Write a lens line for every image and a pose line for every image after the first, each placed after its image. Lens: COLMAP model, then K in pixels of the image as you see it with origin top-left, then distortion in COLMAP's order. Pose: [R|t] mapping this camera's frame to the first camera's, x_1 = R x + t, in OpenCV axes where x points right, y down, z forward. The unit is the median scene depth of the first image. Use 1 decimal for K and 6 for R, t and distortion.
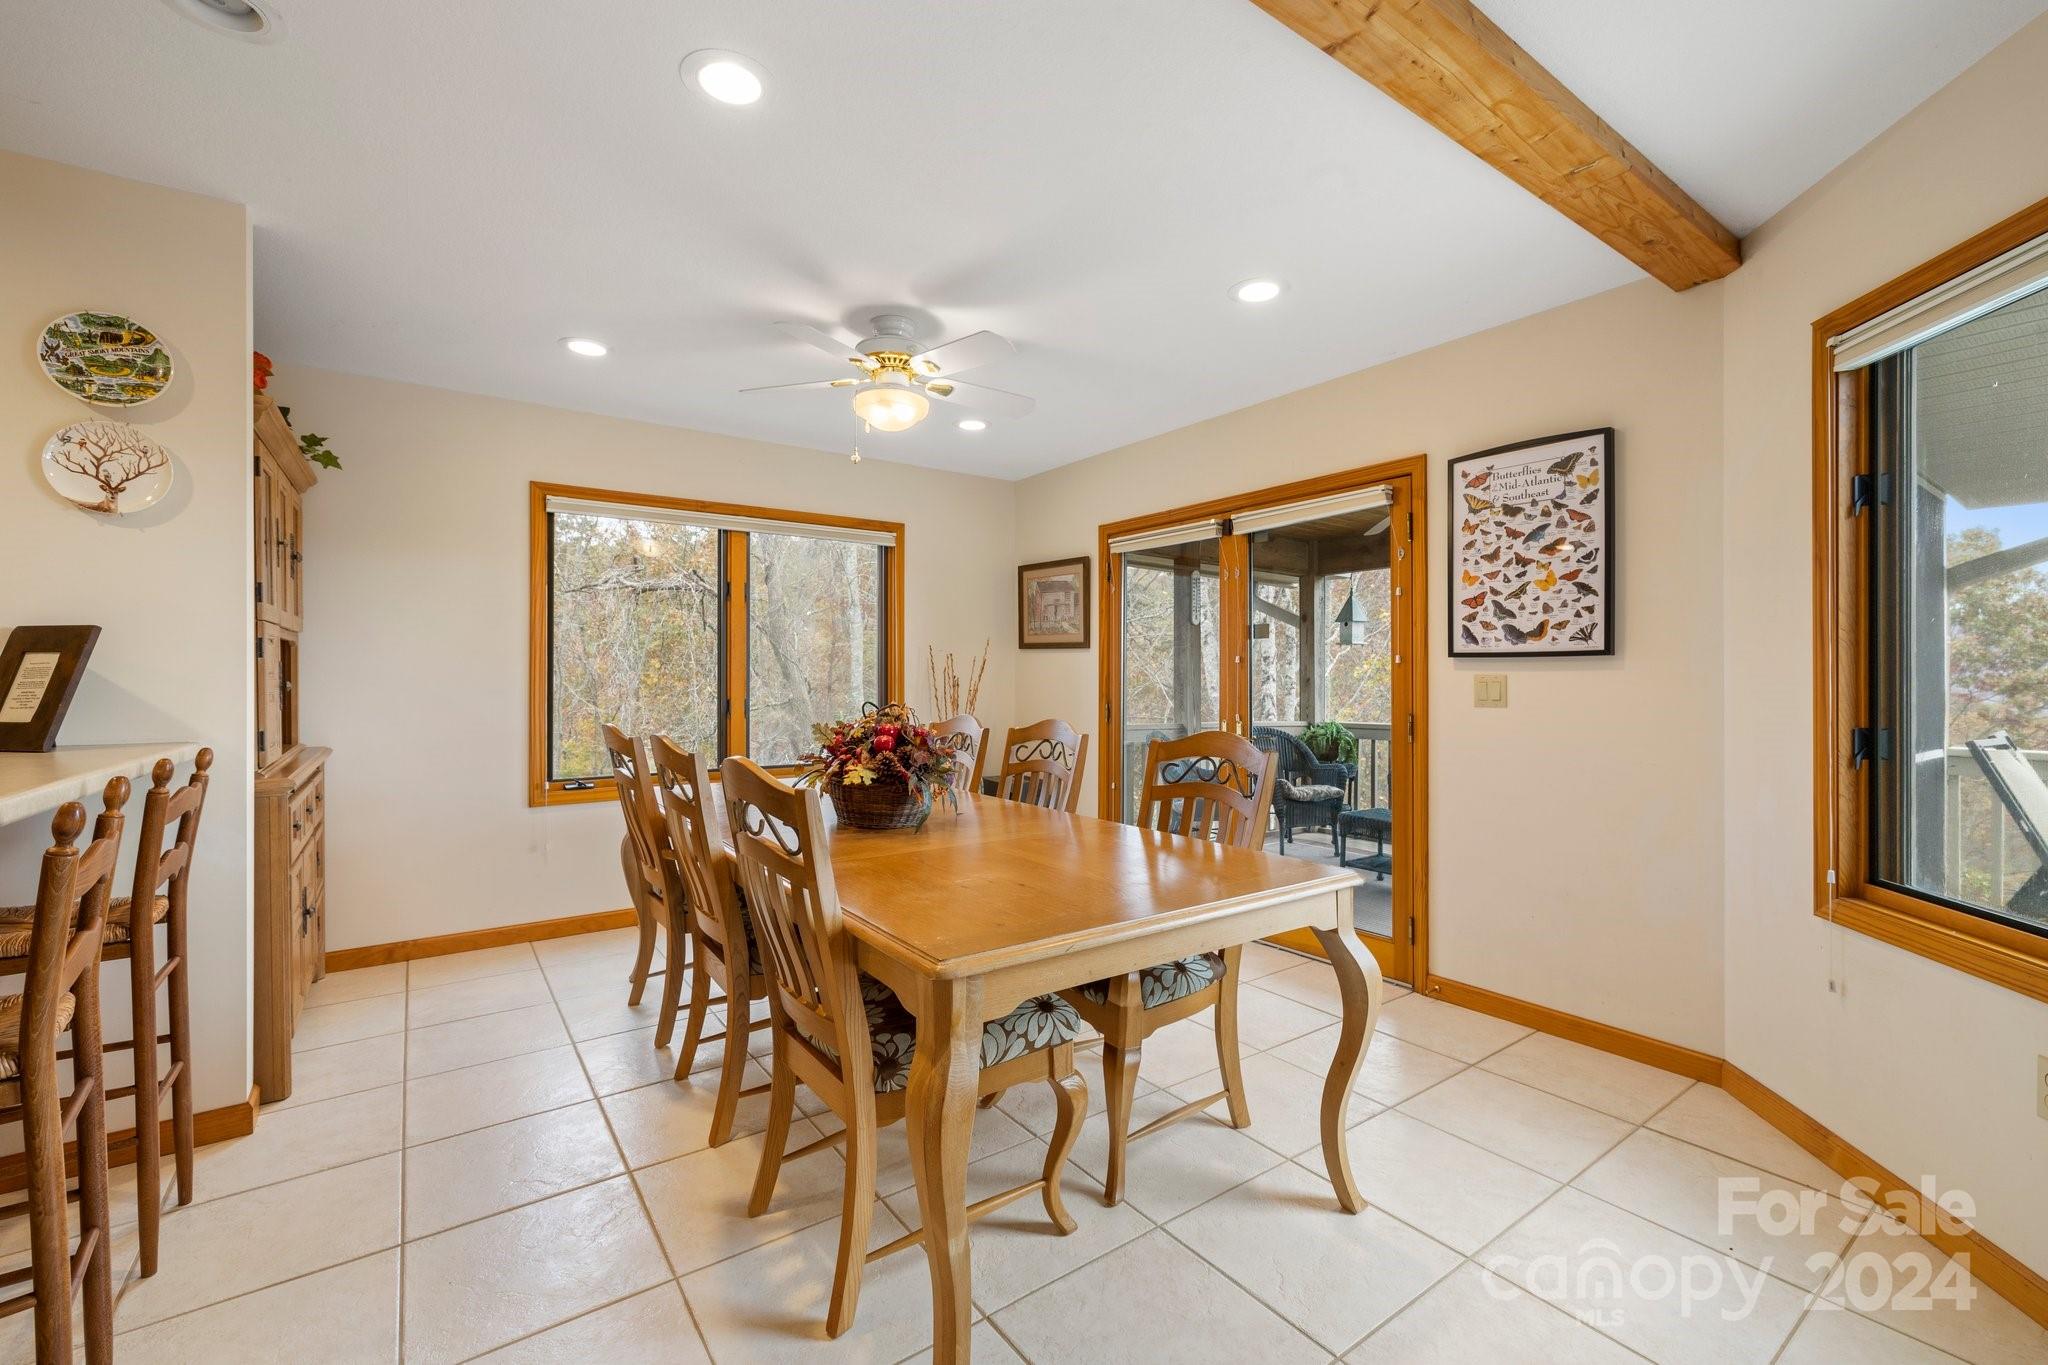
lens RADIAL K [[859.7, 0, 1031.4], [0, 859.7, 674.7], [0, 0, 1]] dist [0.000147, 0.000018]
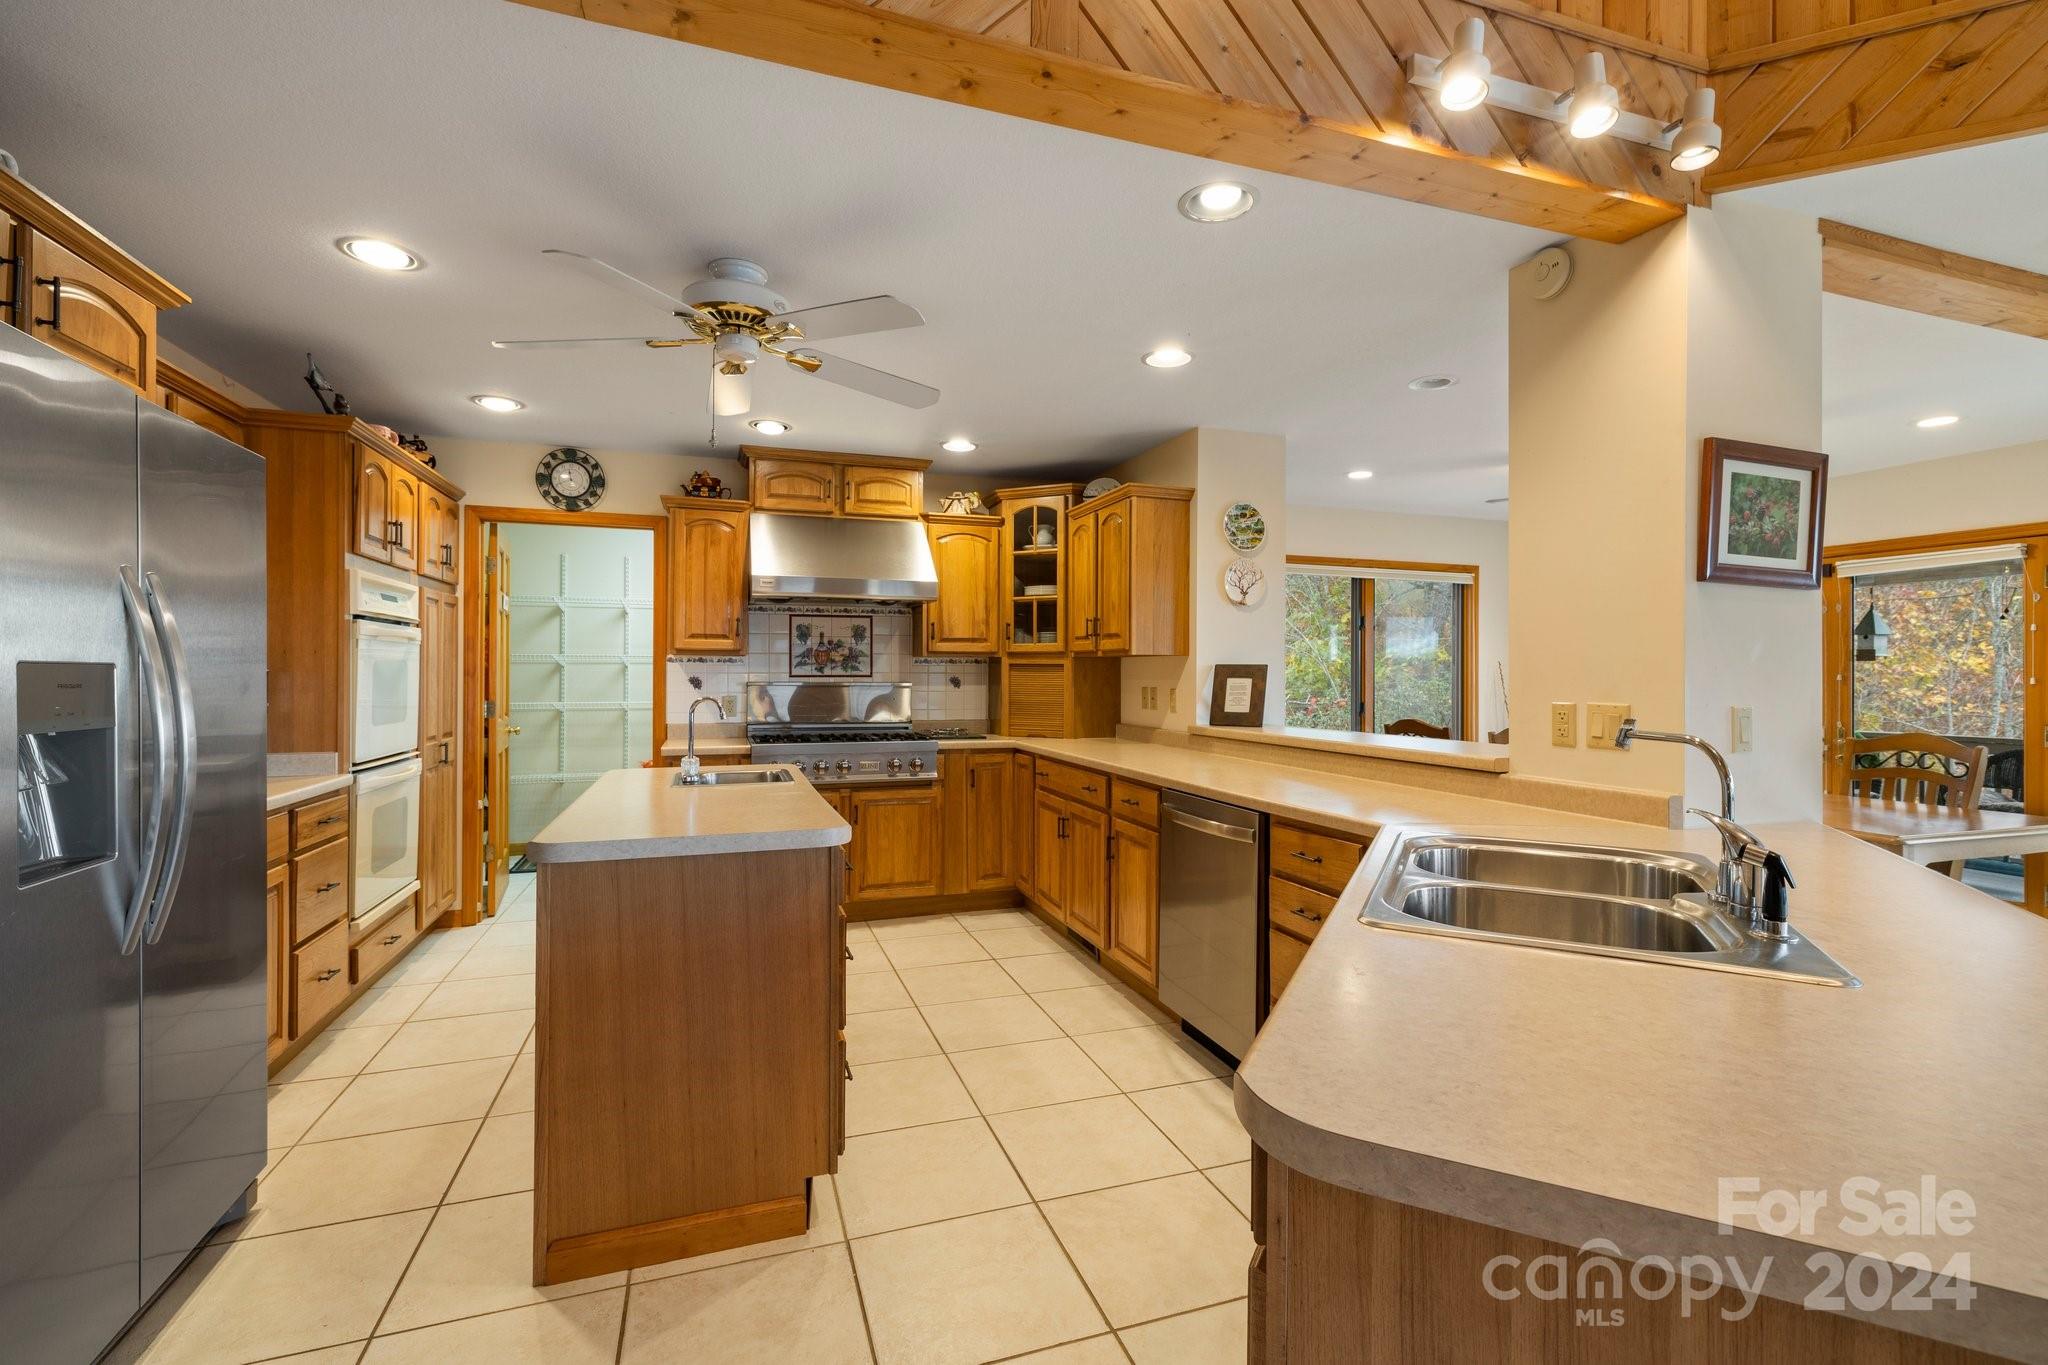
lens RADIAL K [[890.5, 0, 1028.2], [0, 890.5, 672.1], [0, 0, 1]] dist [0.002173, -0.000013]
pose [[0.958074, 0.005550, -0.286467, -0.687444], [-0.005556, 0.999984, 0.000790, -0.026178], [0.286467, 0.000835, 0.958090, -0.765182]]
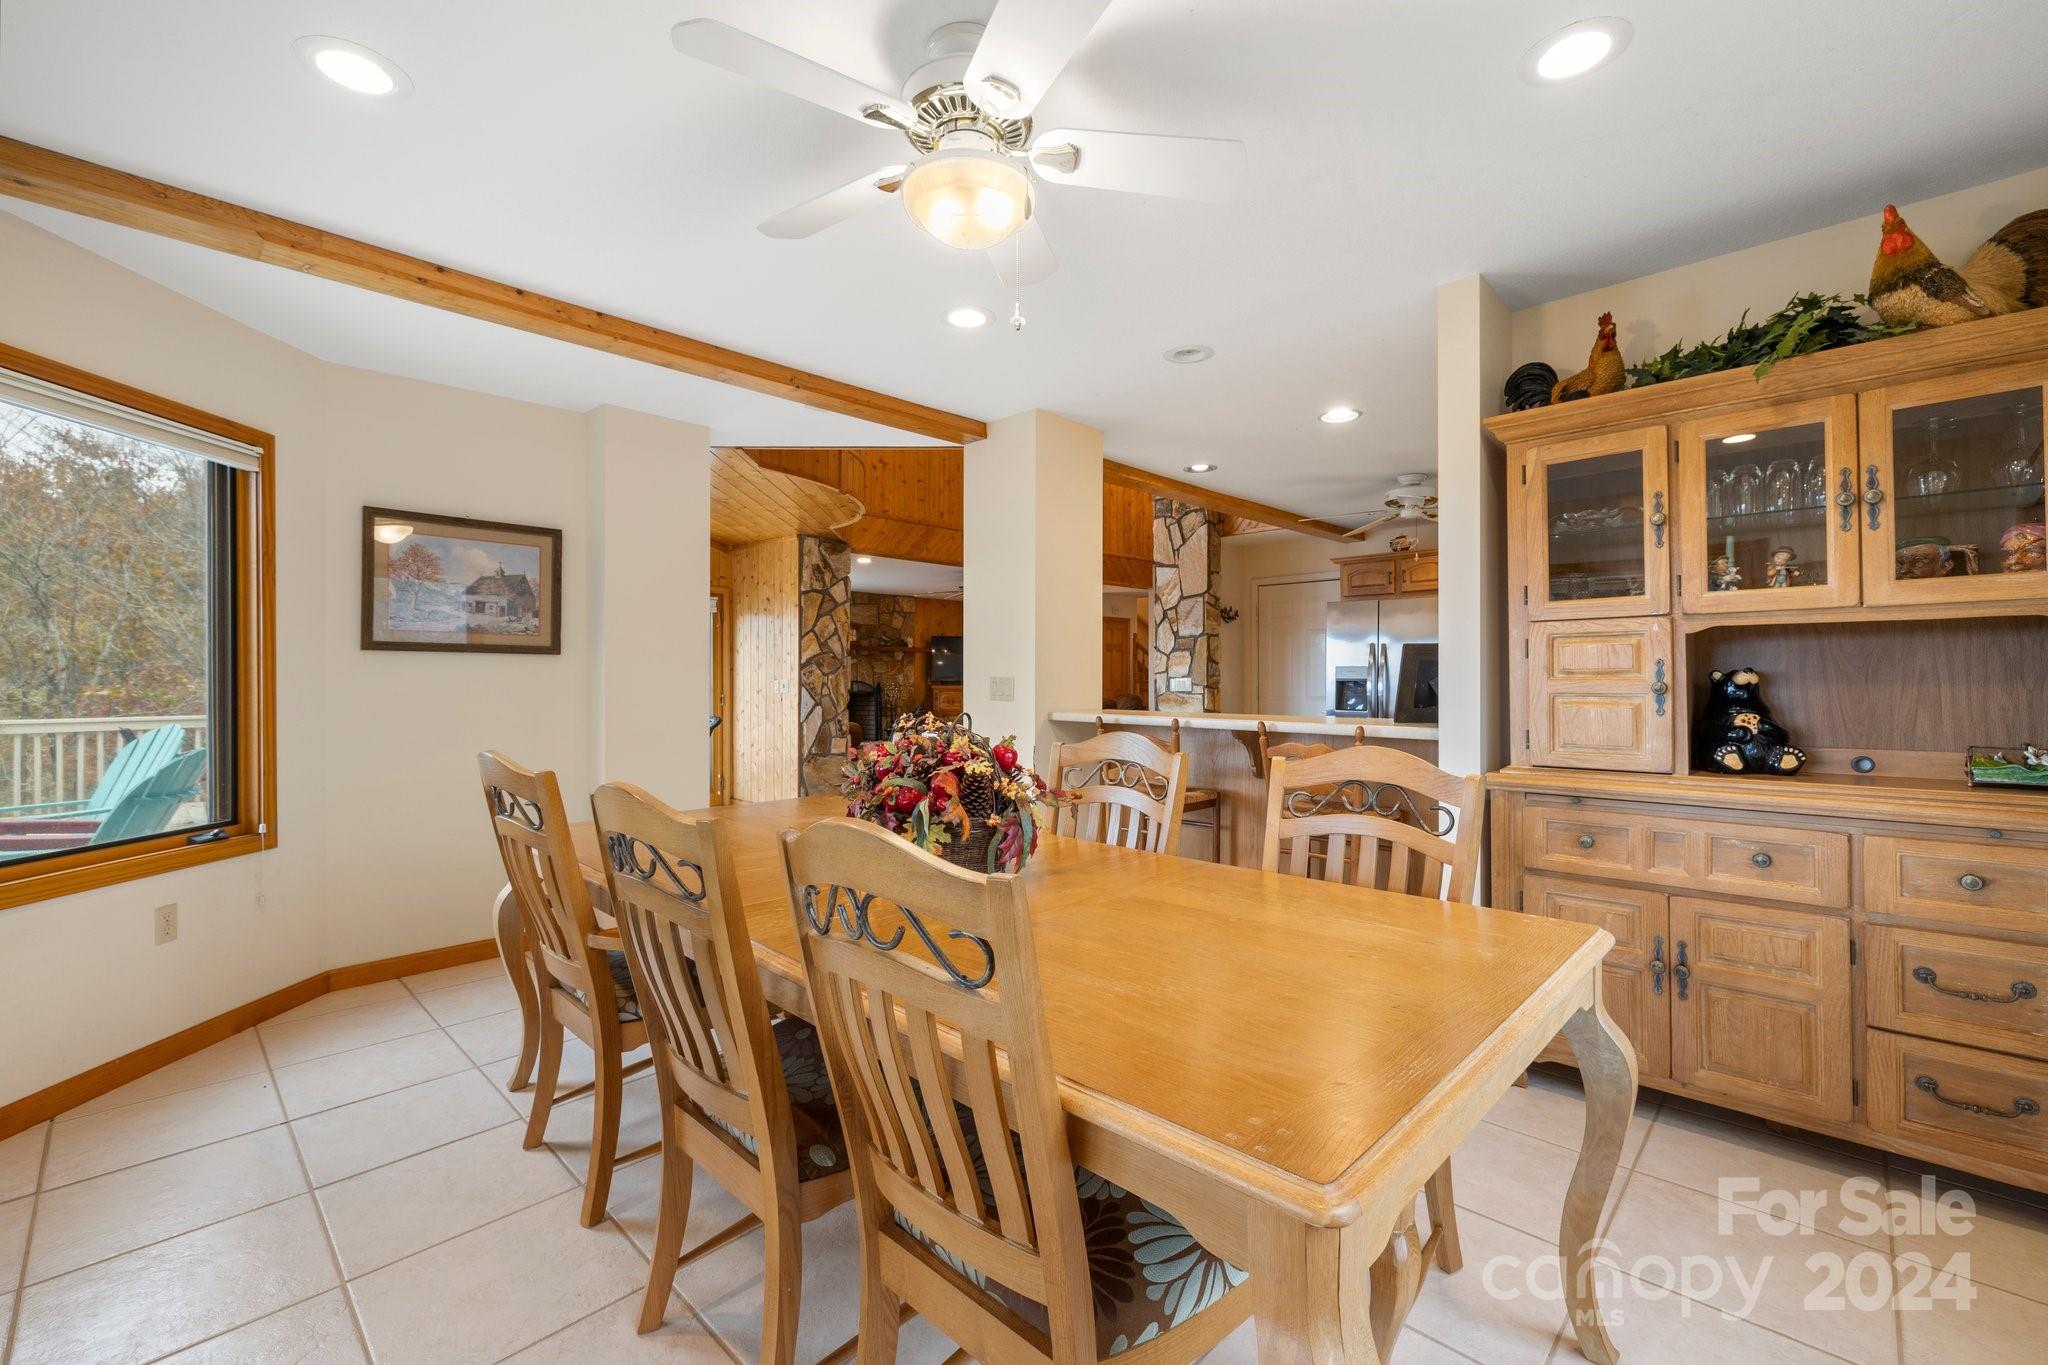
lens RADIAL K [[851.4, 0, 1026.3], [0, 851.4, 678.5], [0, 0, 1]] dist [-0.002272, 0.000056]
pose [[-0.983463, 0.002264, -0.181096, -0.101050], [0.002000, 0.999997, 0.001641, -0.000453], [0.181099, 0.001252, -0.983464, 1.584216]]
